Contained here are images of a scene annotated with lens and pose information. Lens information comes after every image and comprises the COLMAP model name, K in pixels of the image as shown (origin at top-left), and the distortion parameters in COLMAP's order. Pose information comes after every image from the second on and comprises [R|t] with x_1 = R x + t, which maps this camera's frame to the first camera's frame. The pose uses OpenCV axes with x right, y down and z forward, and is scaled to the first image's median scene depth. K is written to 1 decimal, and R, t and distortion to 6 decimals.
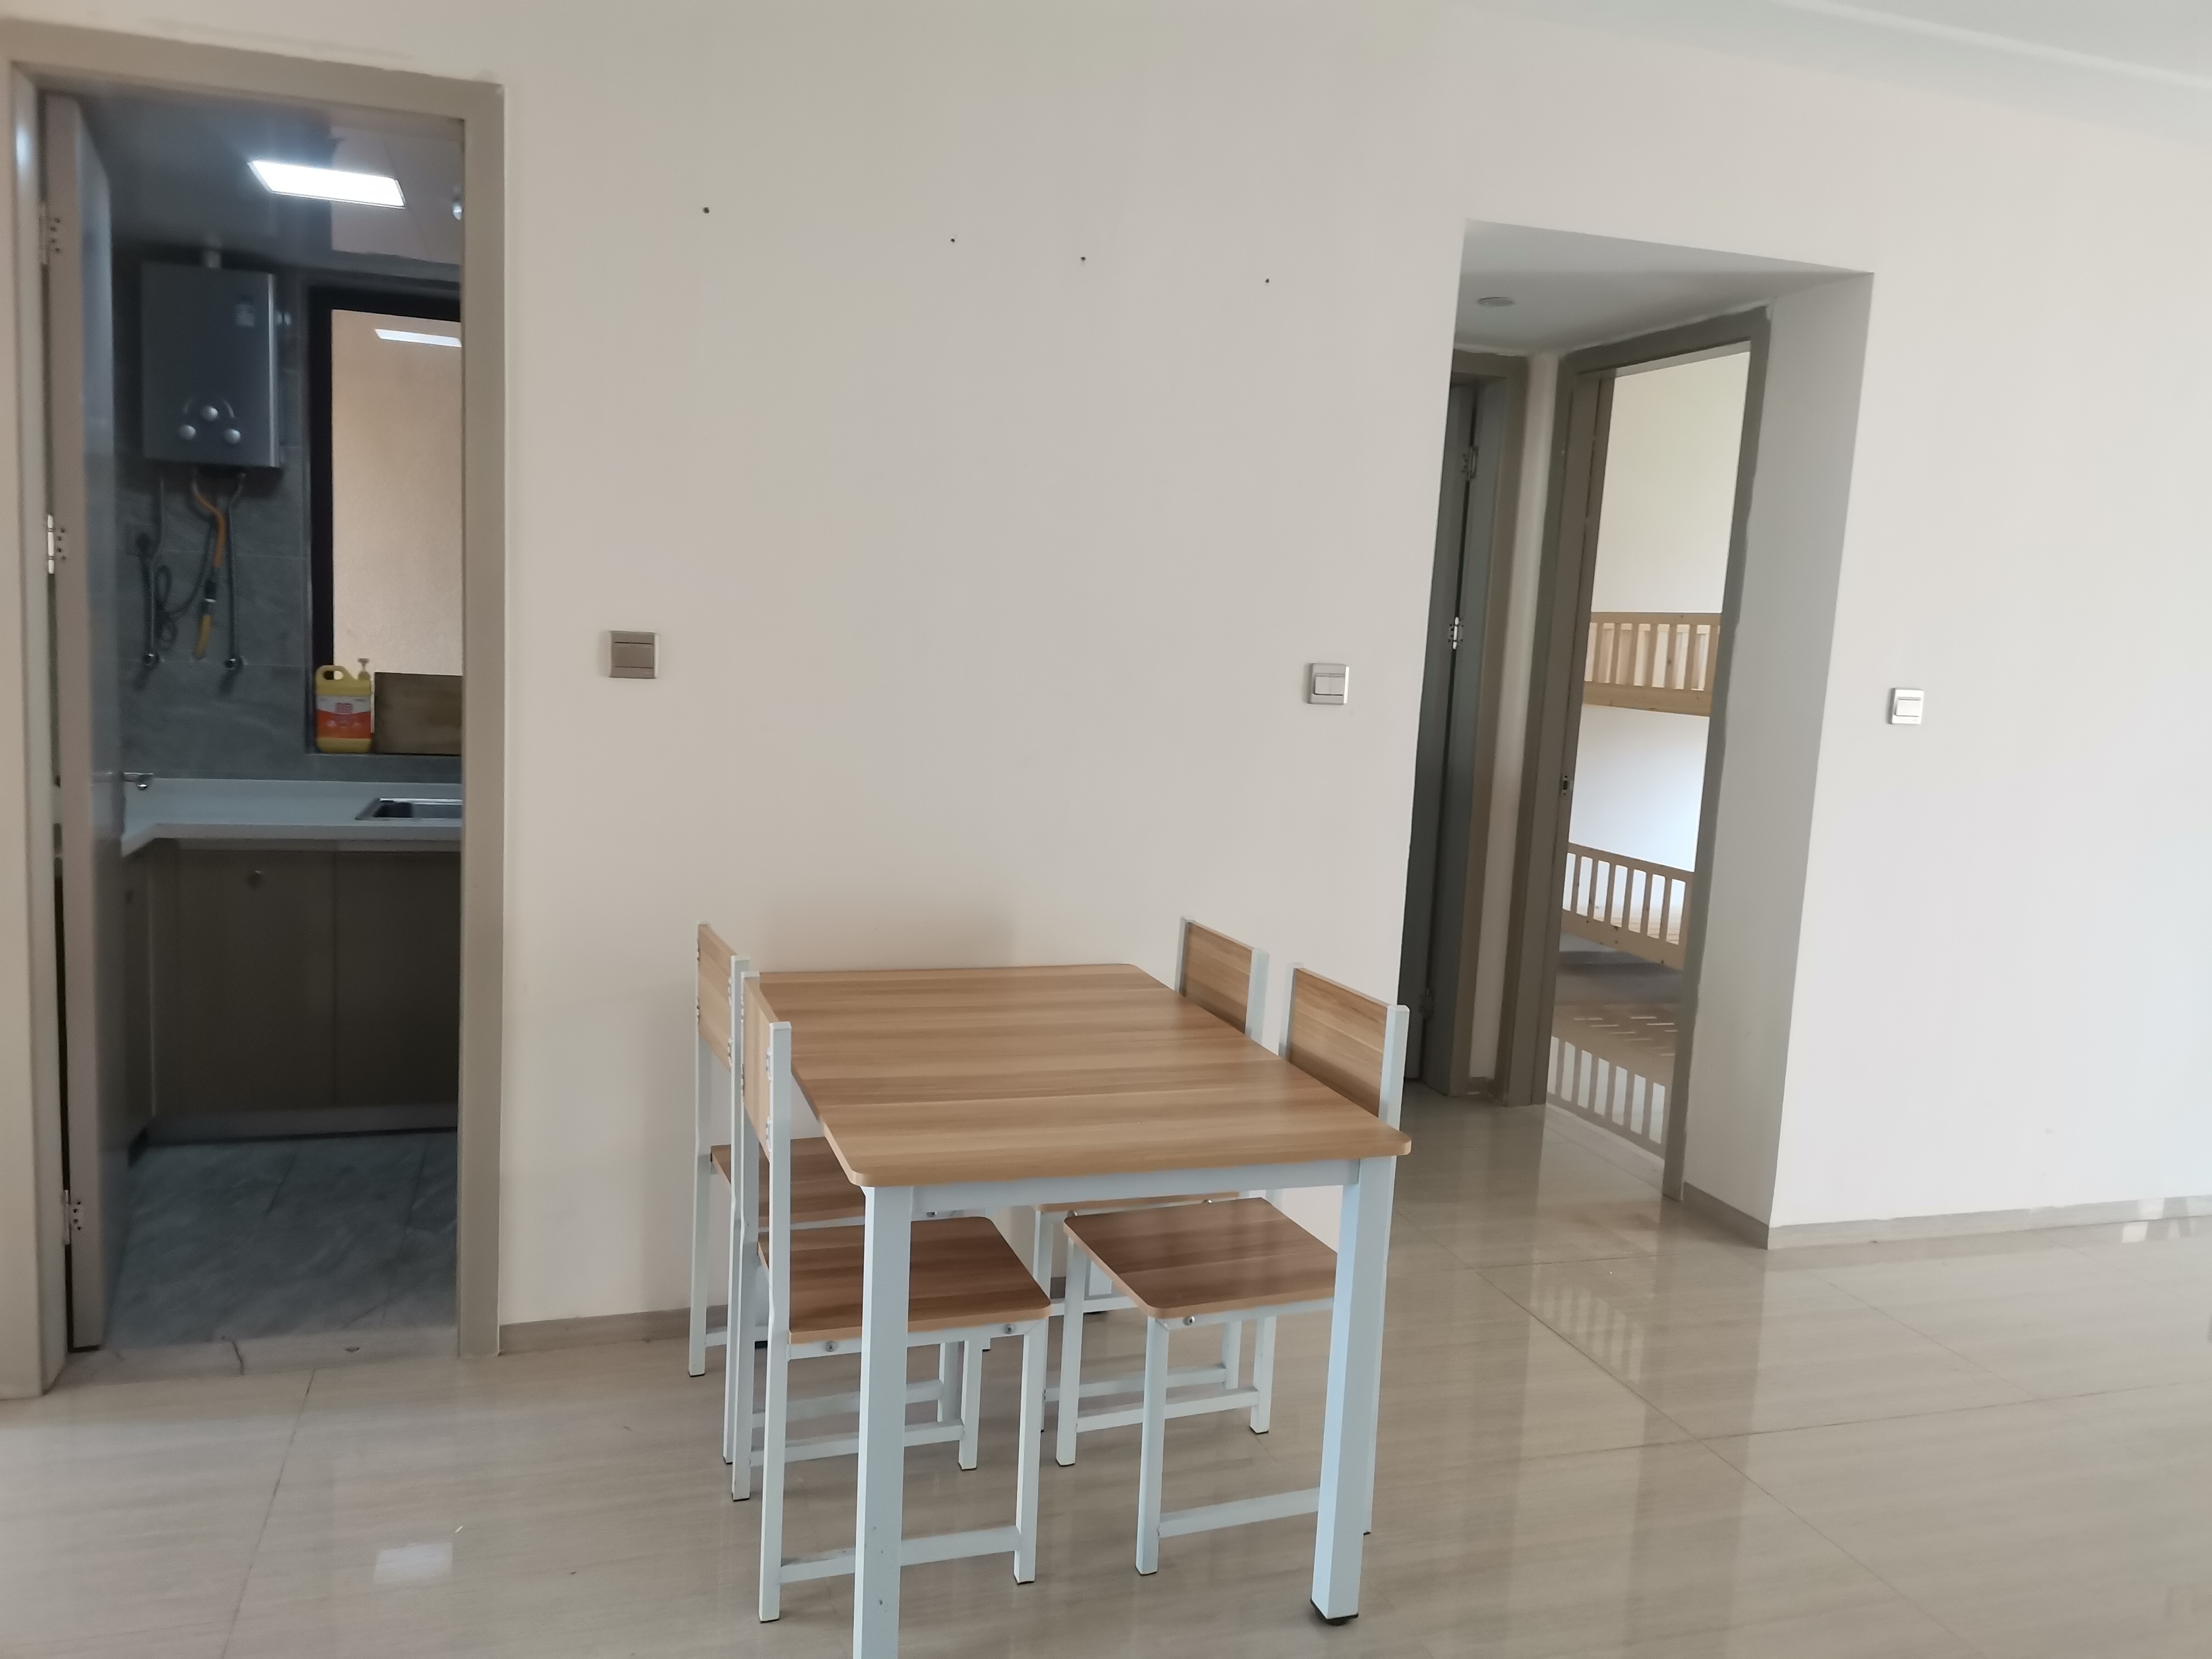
lens RADIAL K [[1669.0, 0, 1106.2], [0, 1669.0, 819.4], [0, 0, 1]] dist [-0.011761, -0.017038]
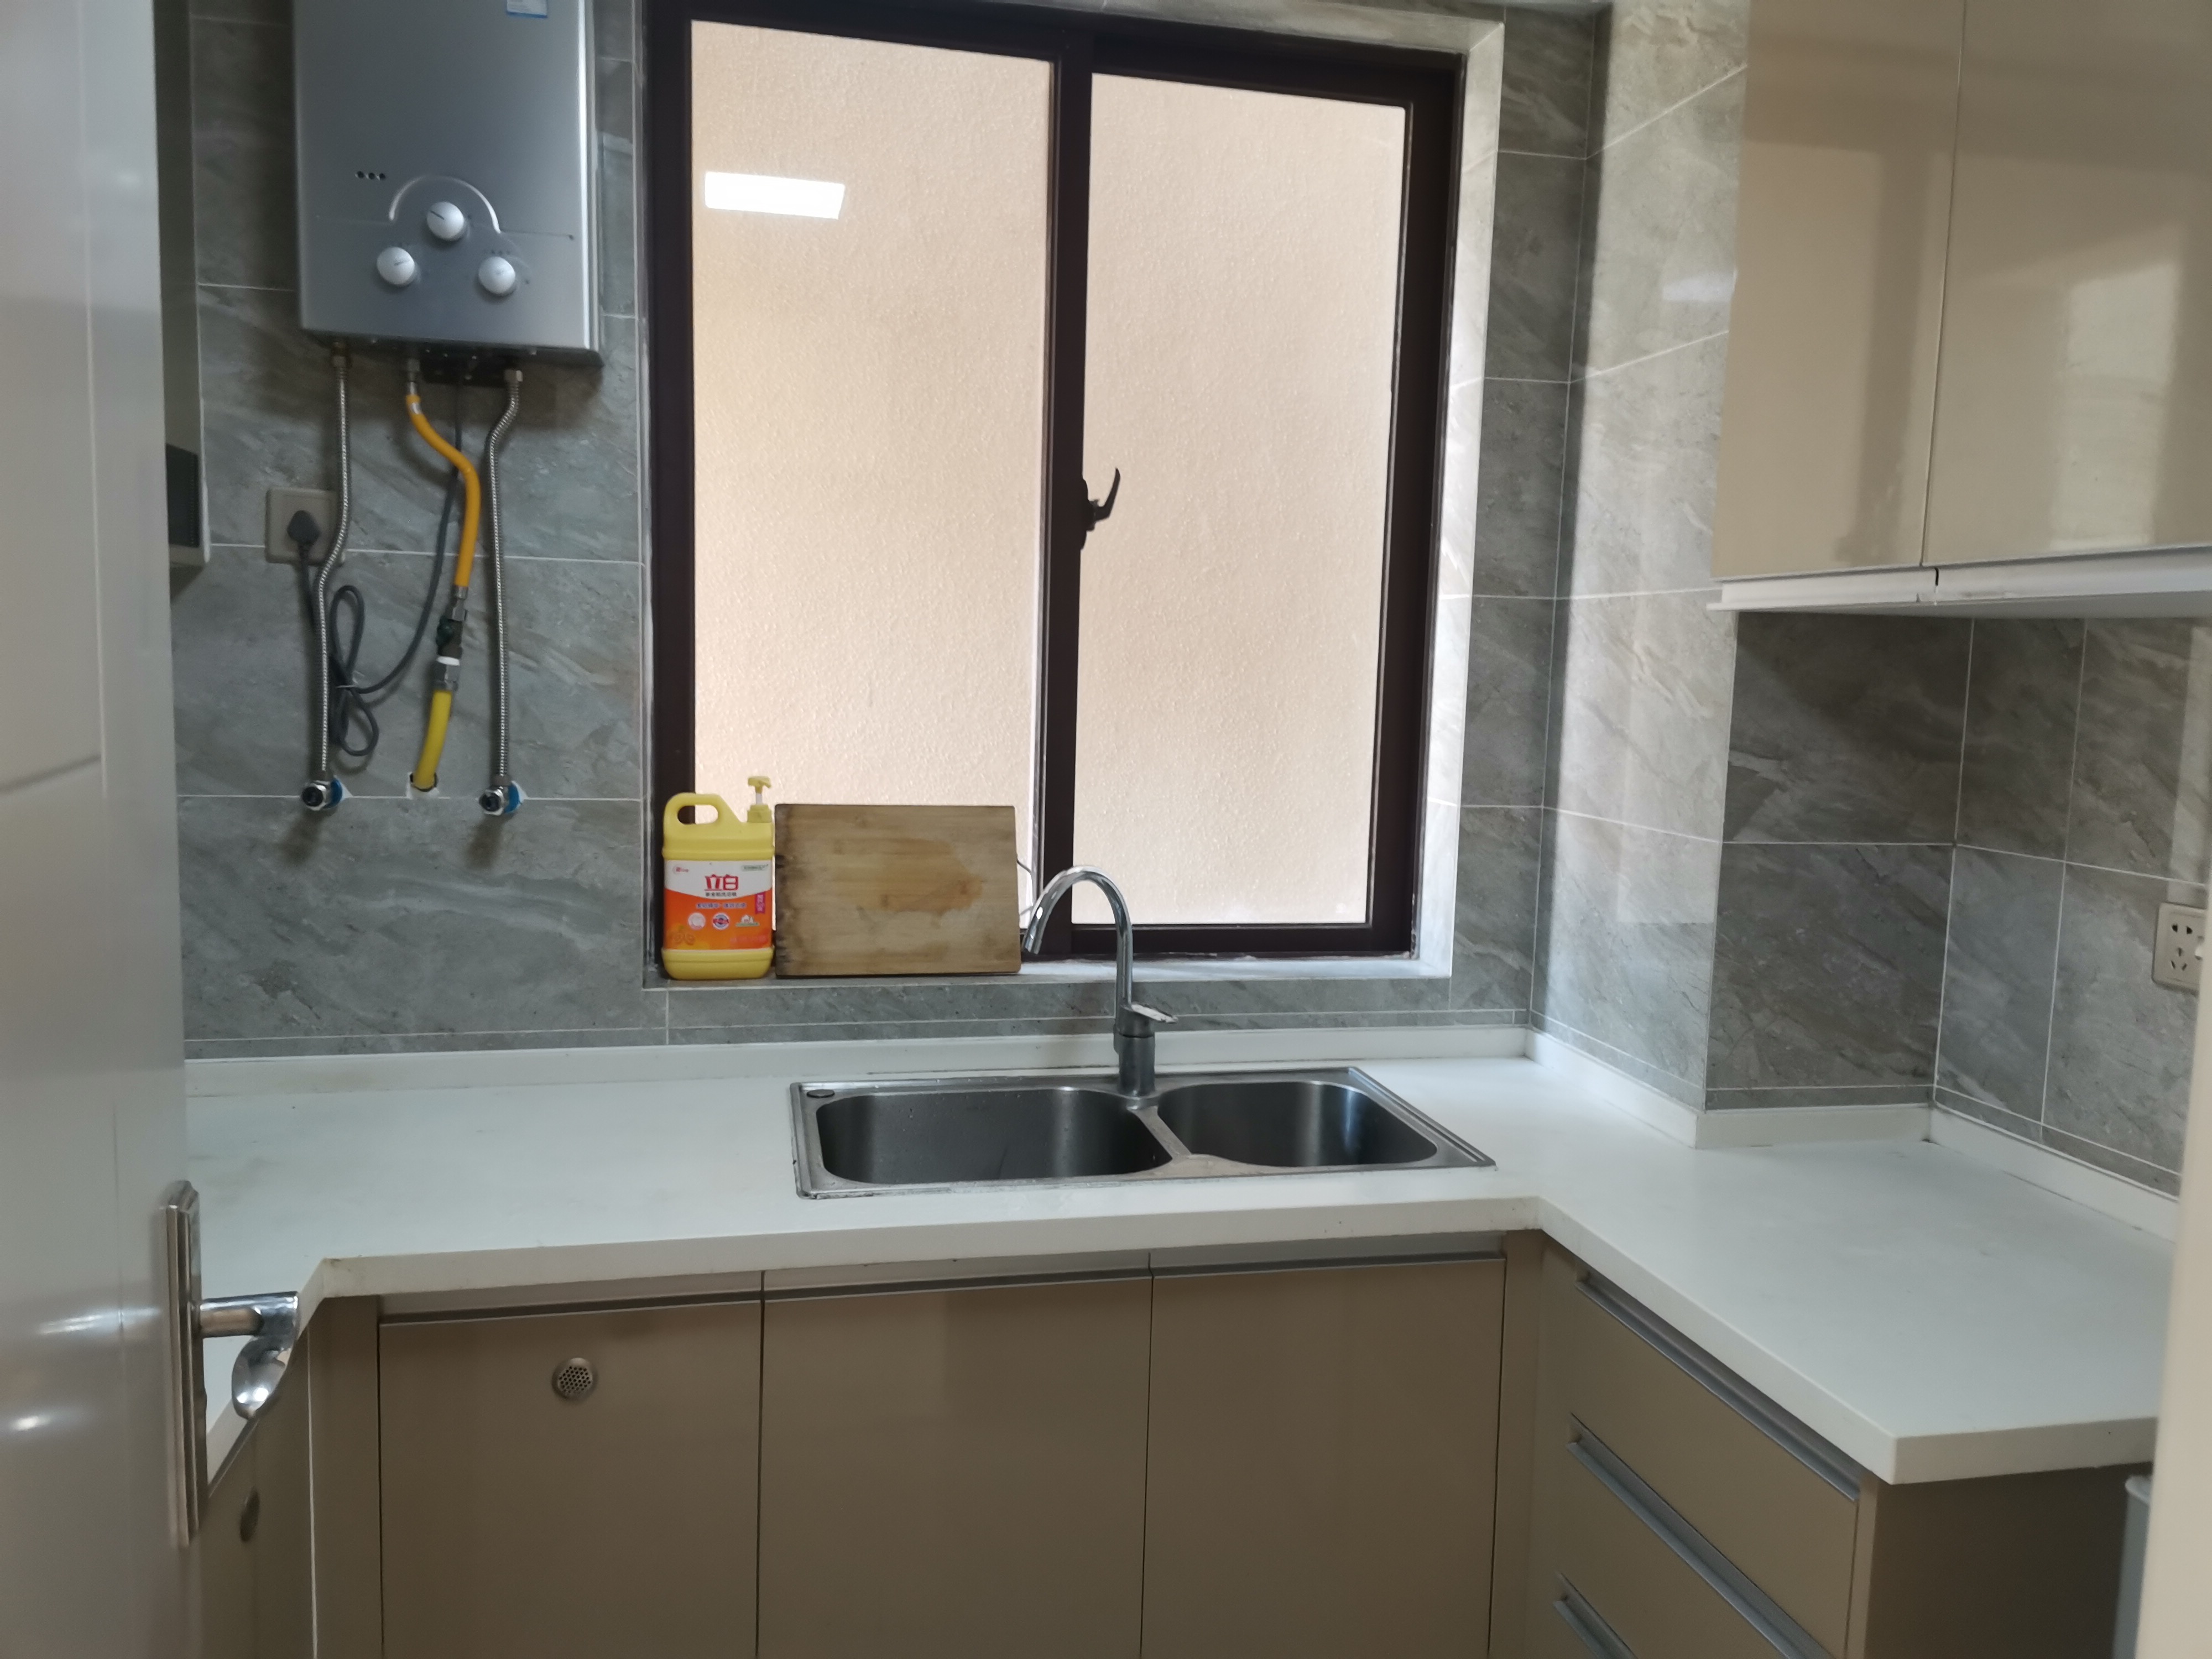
lens RADIAL K [[1669.0, 0, 1108.2], [0, 1669.0, 839.6], [0, 0, 1]] dist [-0.011761, -0.017038]
pose [[0.994157, -0.012885, -0.107171, -0.314212], [0.010836, 0.999748, -0.019676, -0.072656], [0.107398, 0.018400, 0.994046, 0.571990]]
